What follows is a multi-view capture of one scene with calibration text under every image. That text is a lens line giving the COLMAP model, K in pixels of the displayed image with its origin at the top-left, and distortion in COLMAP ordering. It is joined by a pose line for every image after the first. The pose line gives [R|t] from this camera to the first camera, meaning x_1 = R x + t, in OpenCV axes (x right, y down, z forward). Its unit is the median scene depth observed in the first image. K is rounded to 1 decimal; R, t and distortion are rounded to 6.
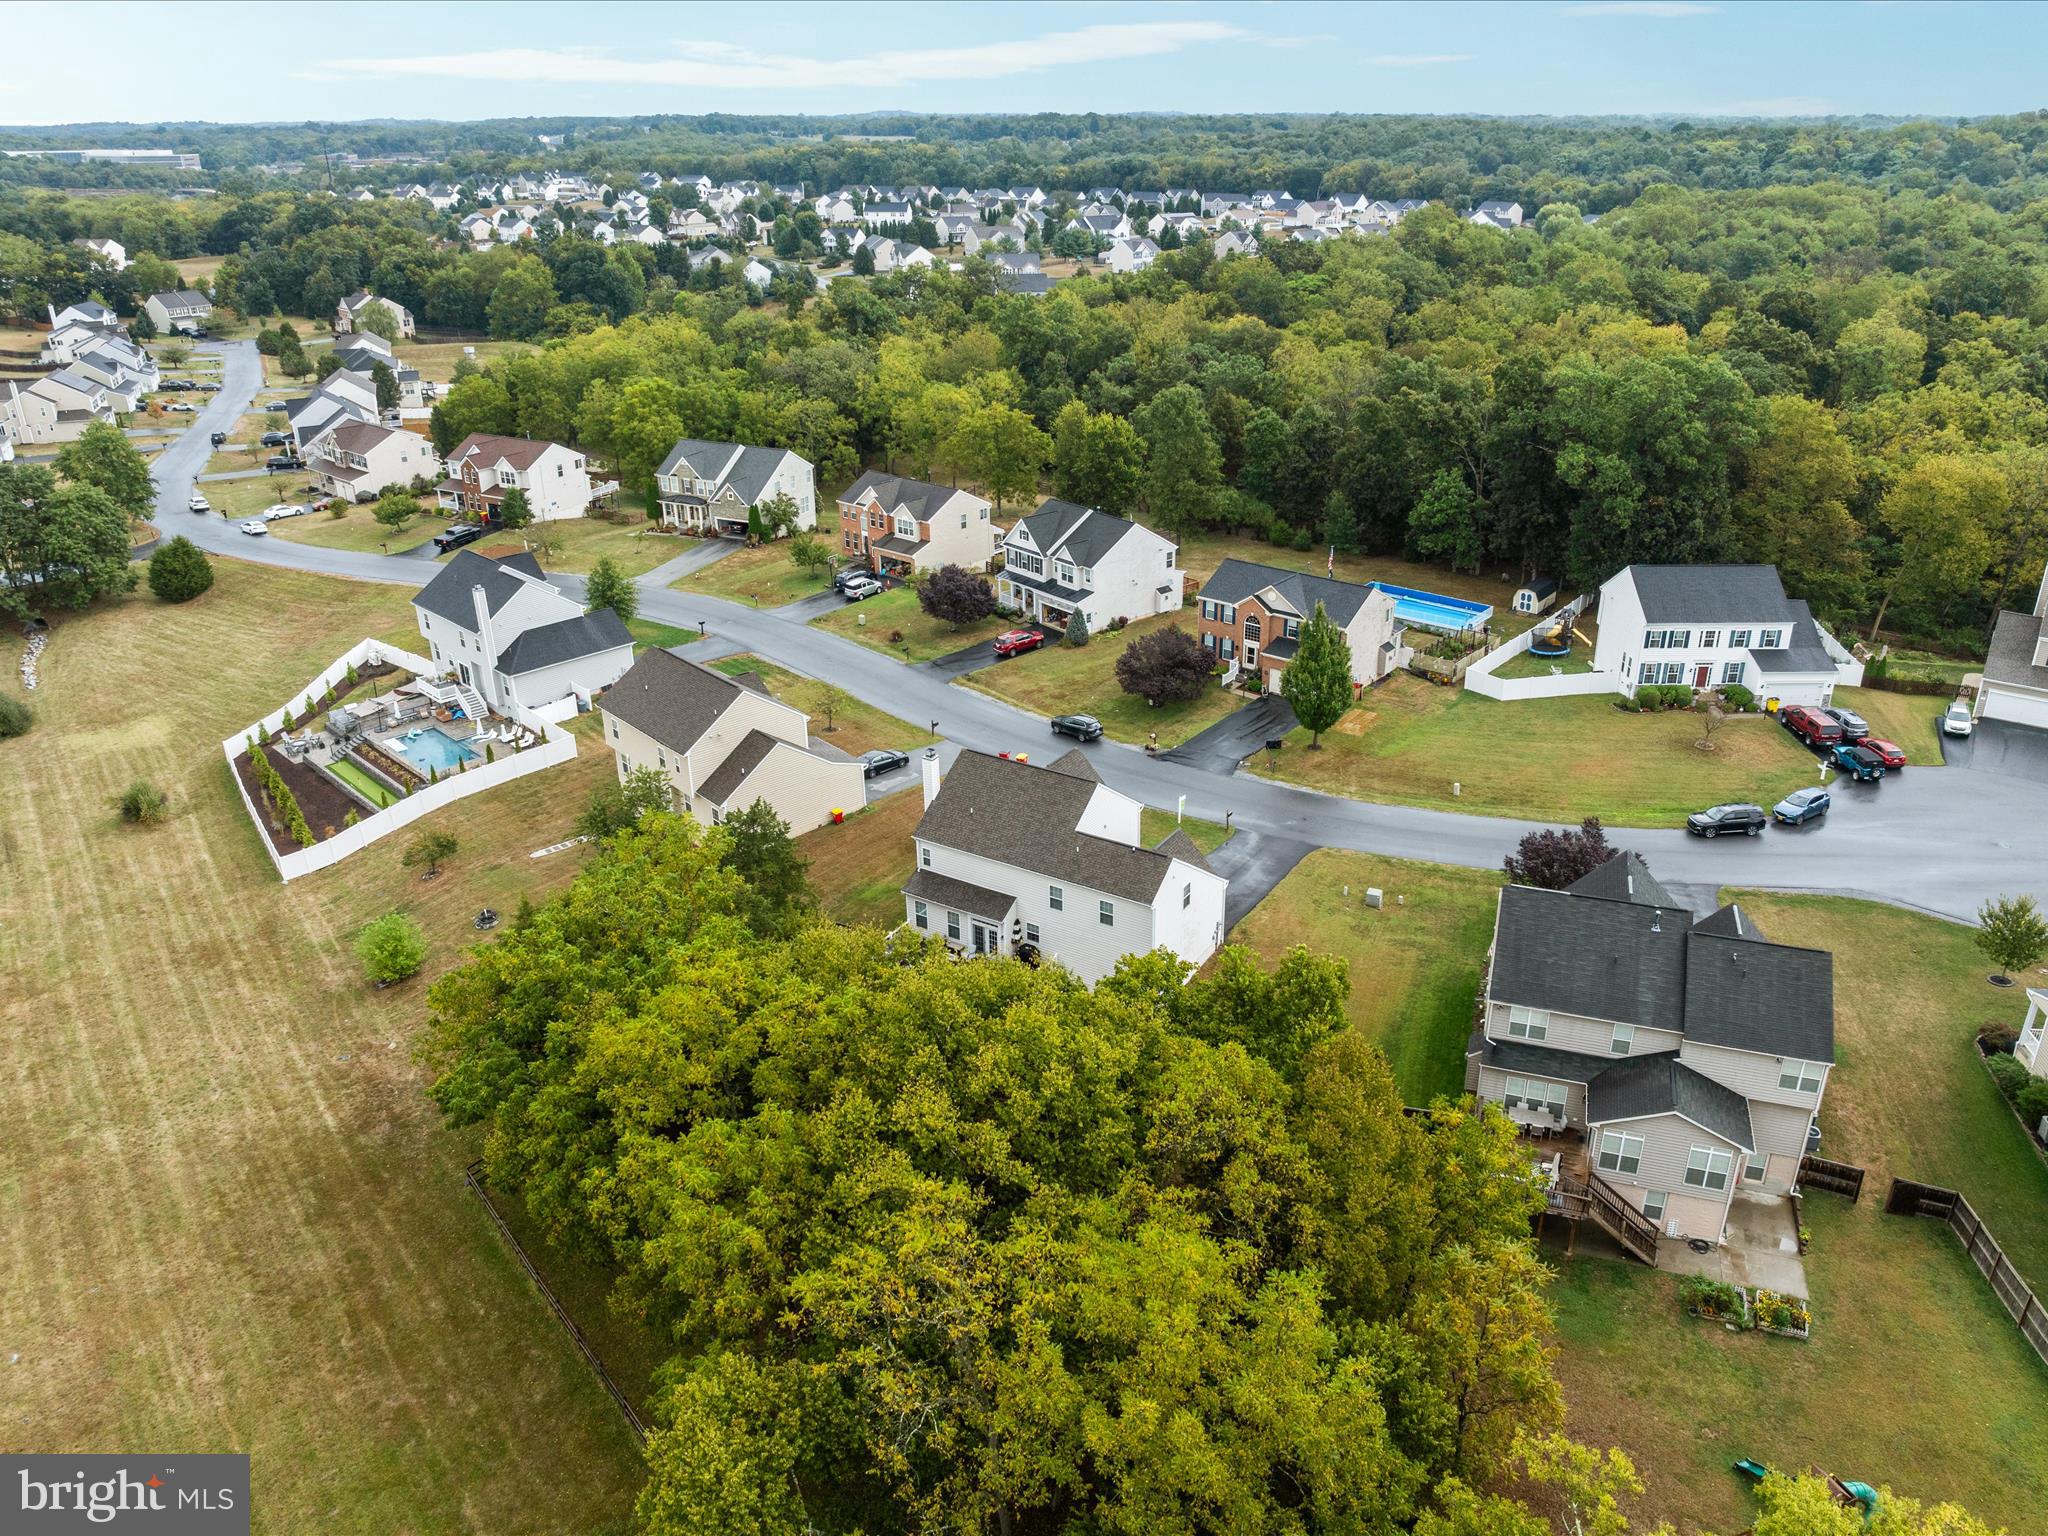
lens RADIAL K [[1464.1, 0, 1070.5], [0, 1464.1, 769.0], [0, 0, 1]] dist [-0.010766, -0.063203]
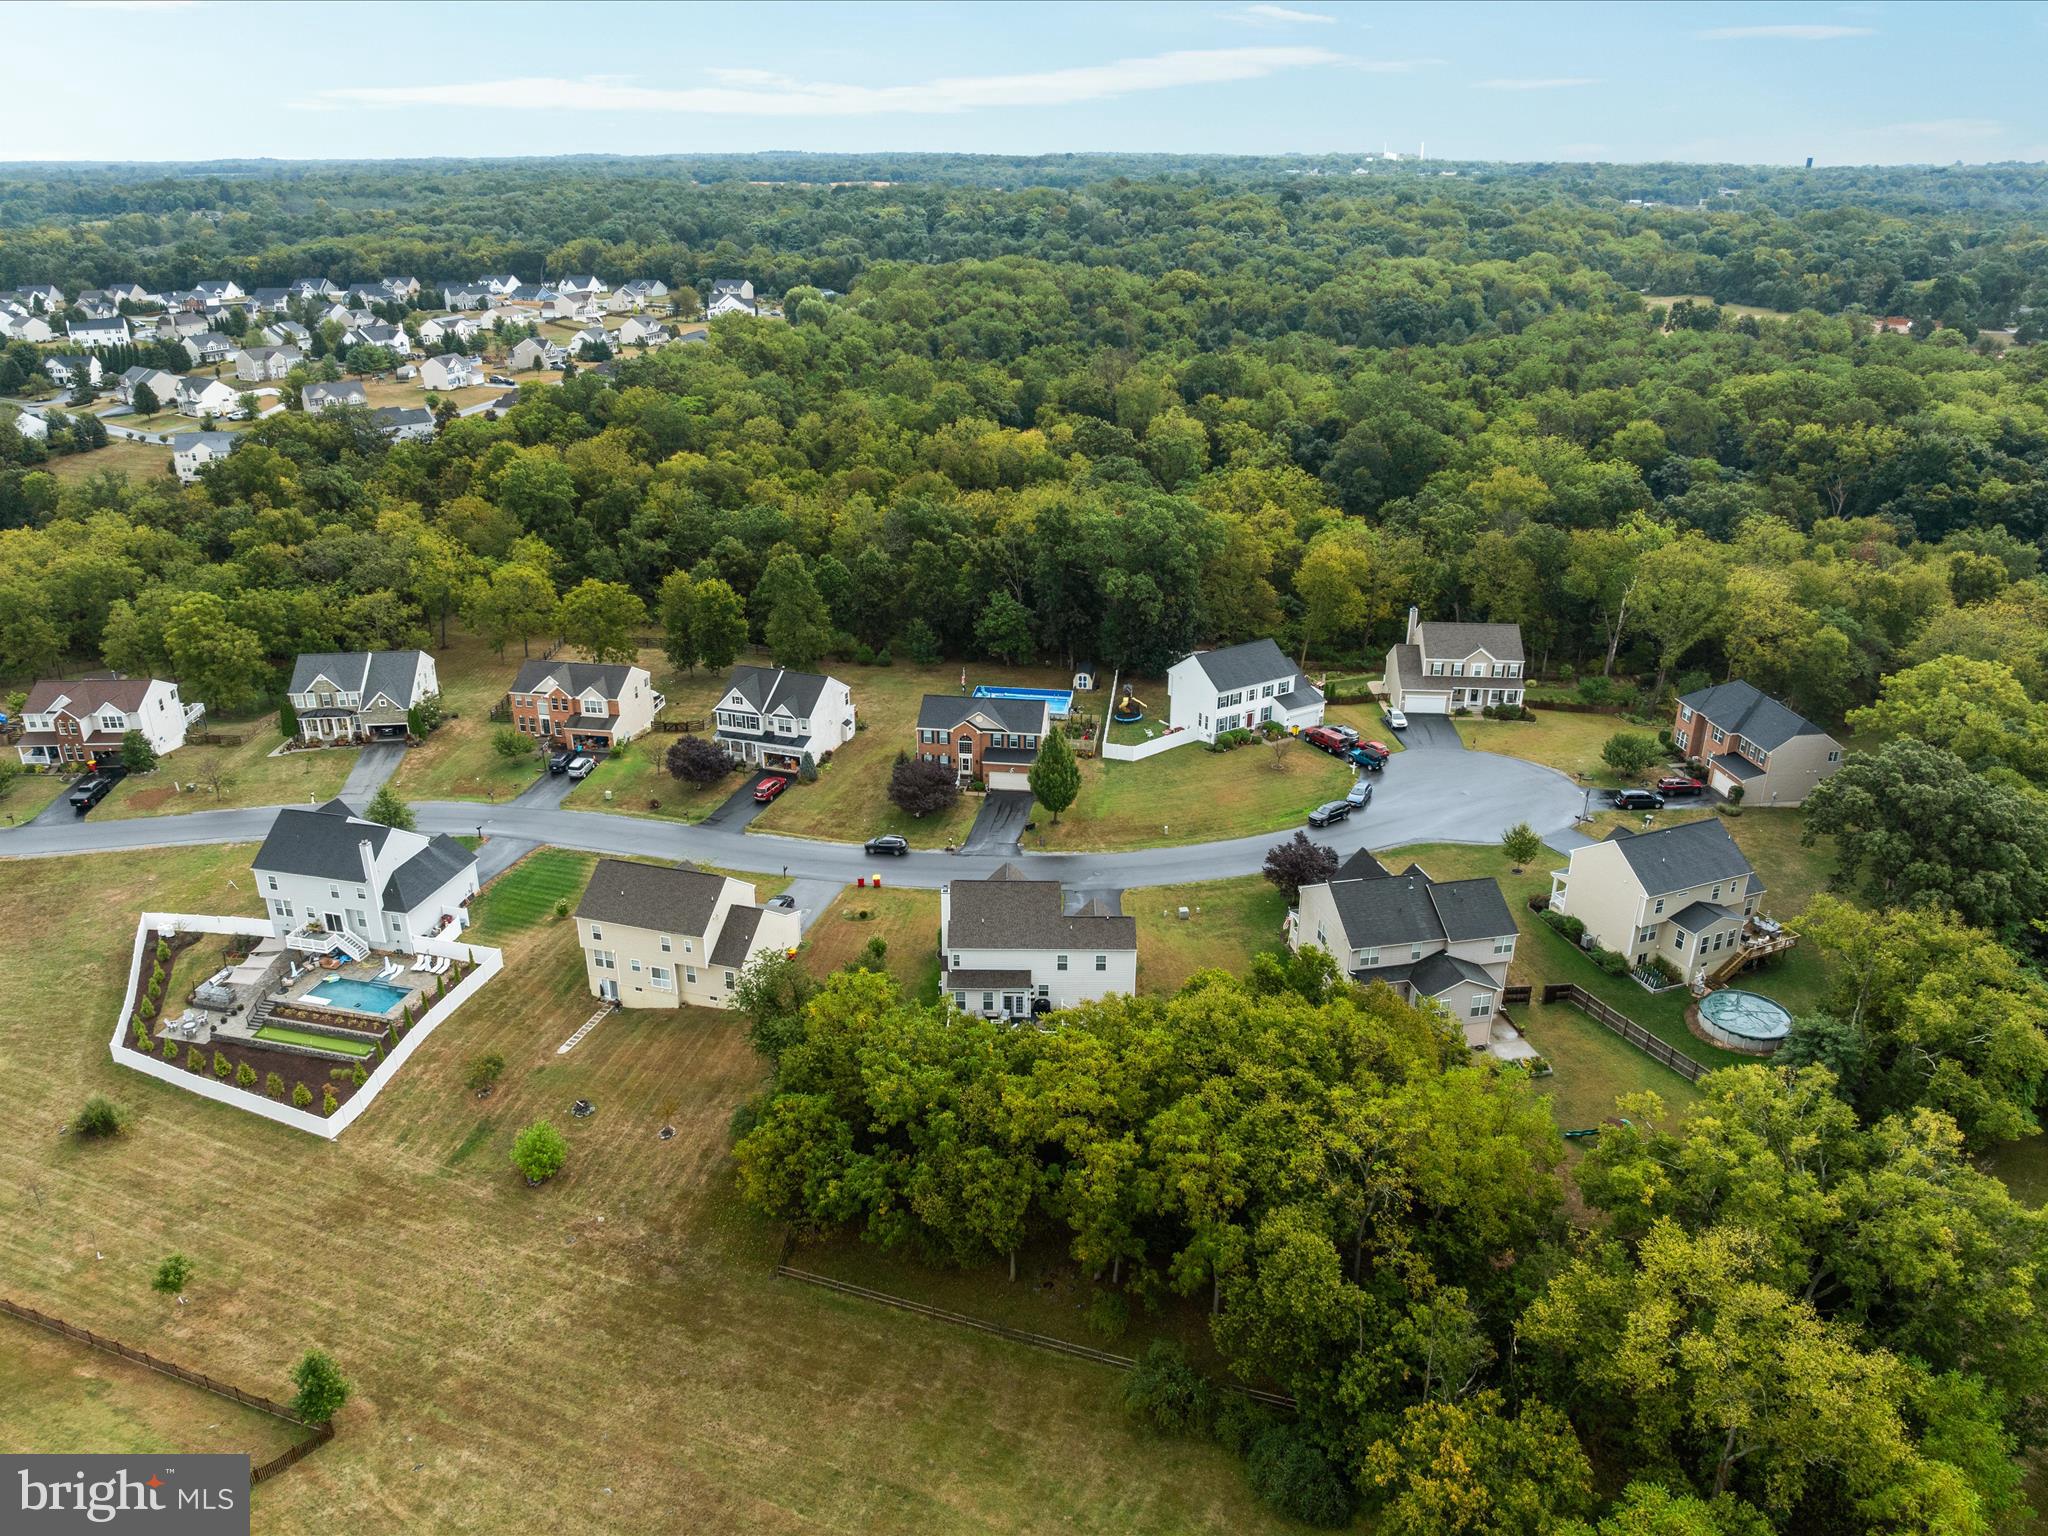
lens RADIAL K [[1473.9, 0, 1030.3], [0, 1473.9, 769.2], [0, 0, 1]] dist [-0.035629, 0.000689]
pose [[0.860320, -0.197664, 0.469871, -0.461296], [0.206186, 0.977926, 0.033872, -0.106880], [-0.466194, 0.067740, 0.882085, -0.216696]]
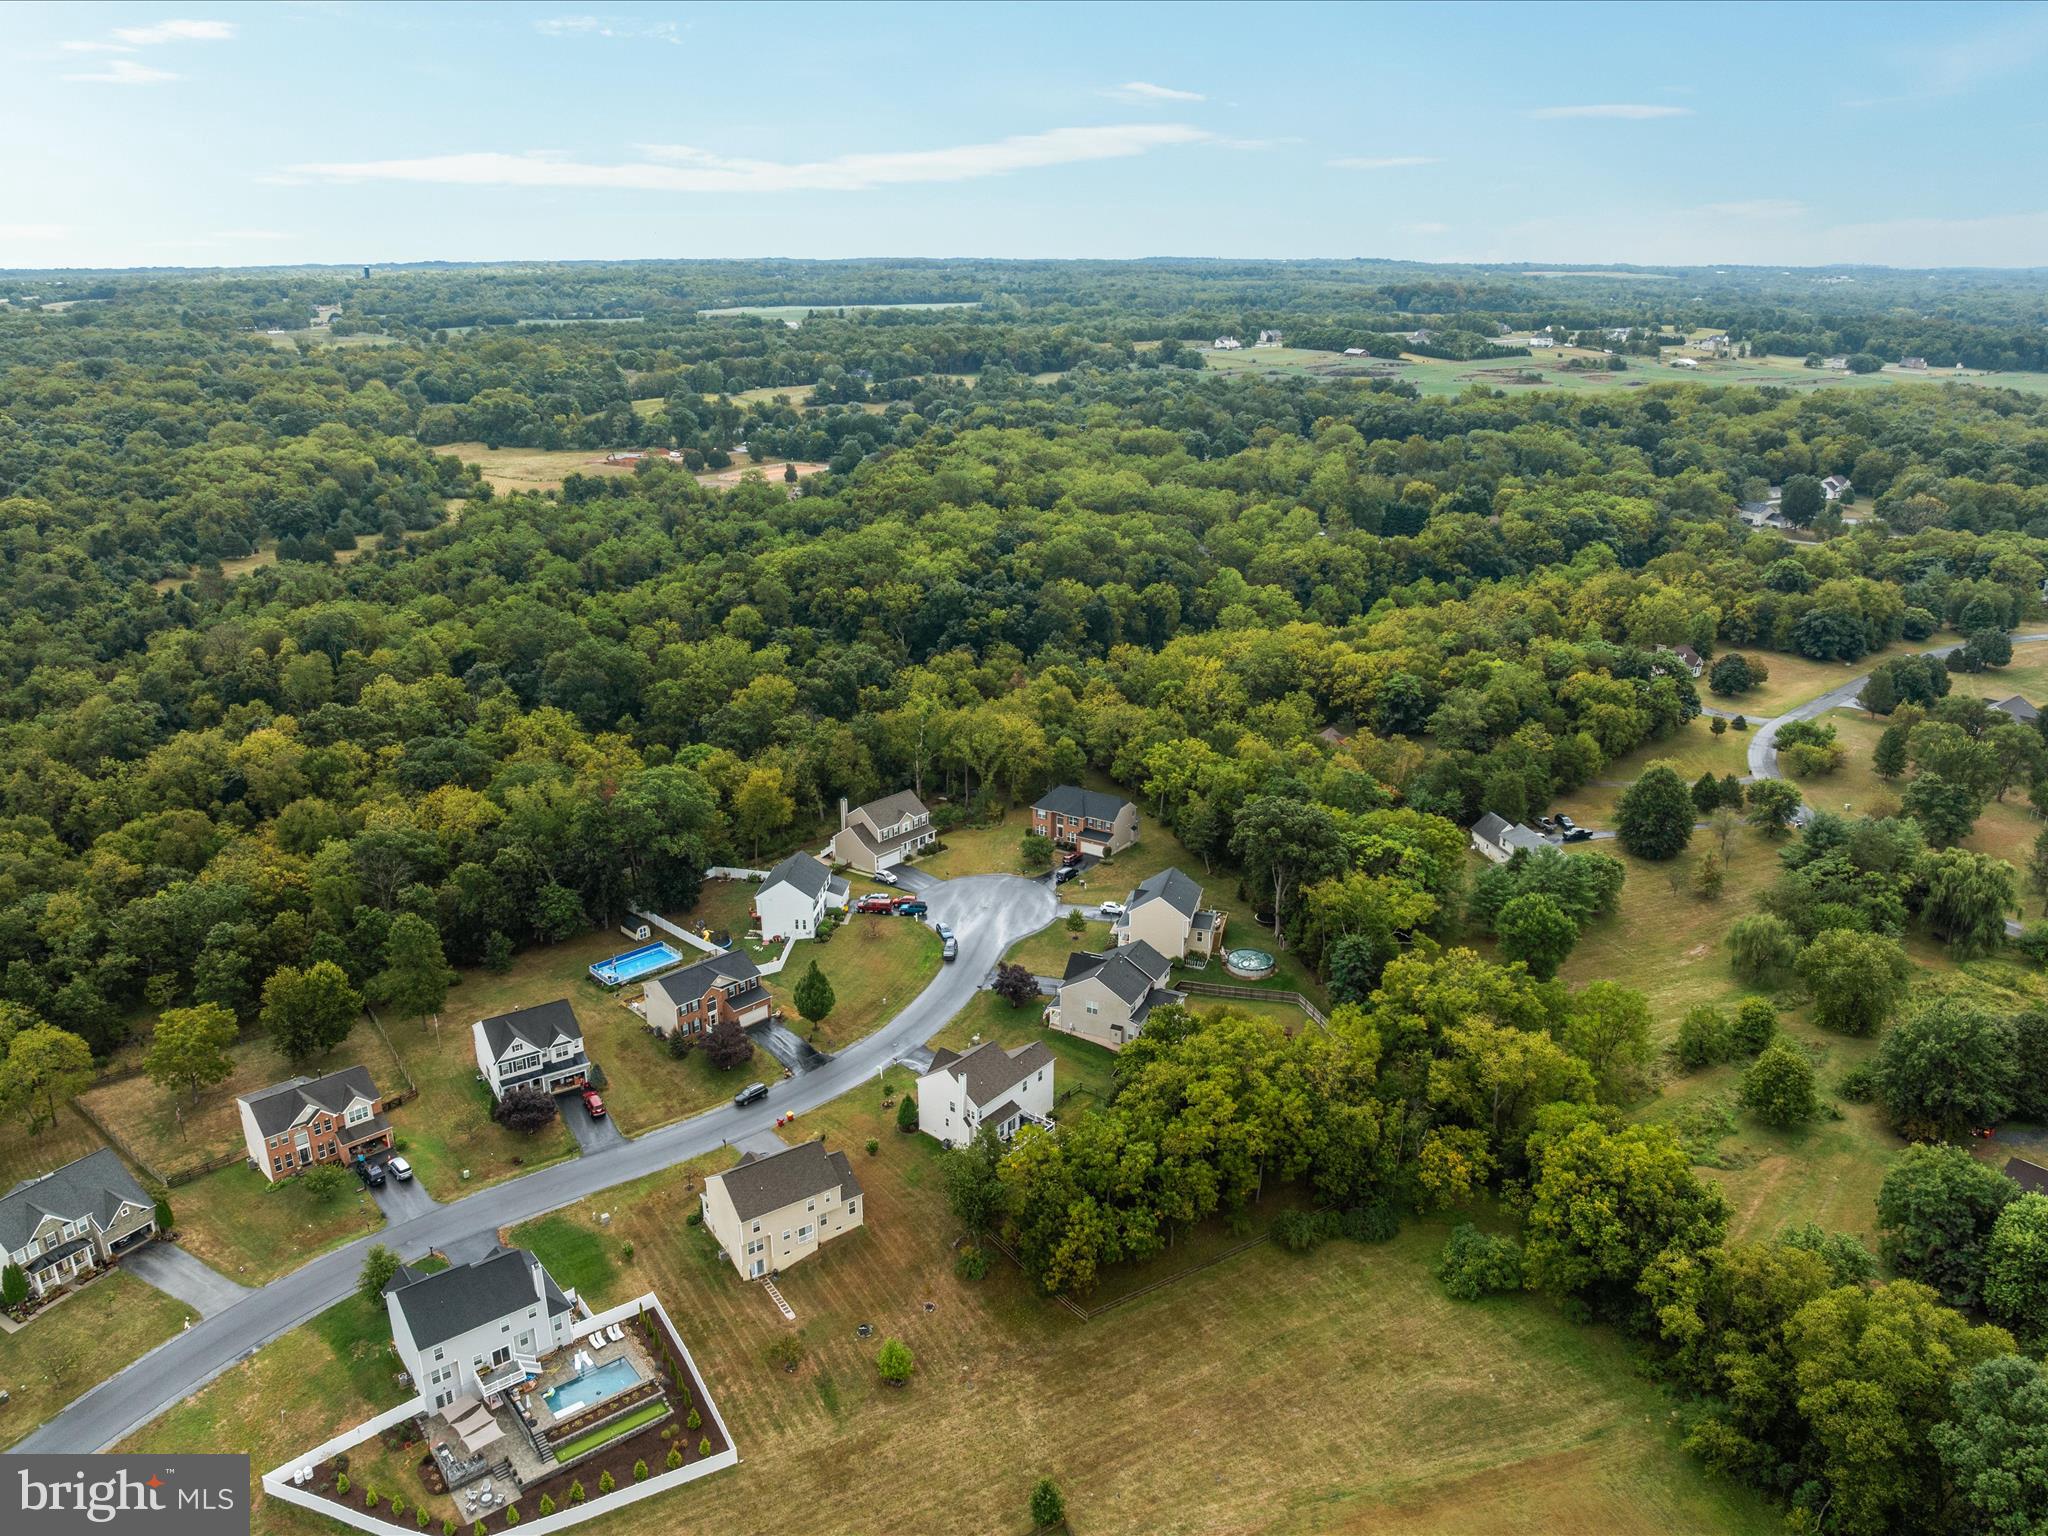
lens RADIAL K [[1491.7, 0, 1079.3], [0, 1491.7, 767.8], [0, 0, 1]] dist [-0.041331, -0.001641]
pose [[0.100764, -0.330944, 0.938255, -1.337483], [0.392928, 0.879629, 0.268066, -0.623516], [-0.914032, 0.341655, 0.218672, 0.148387]]
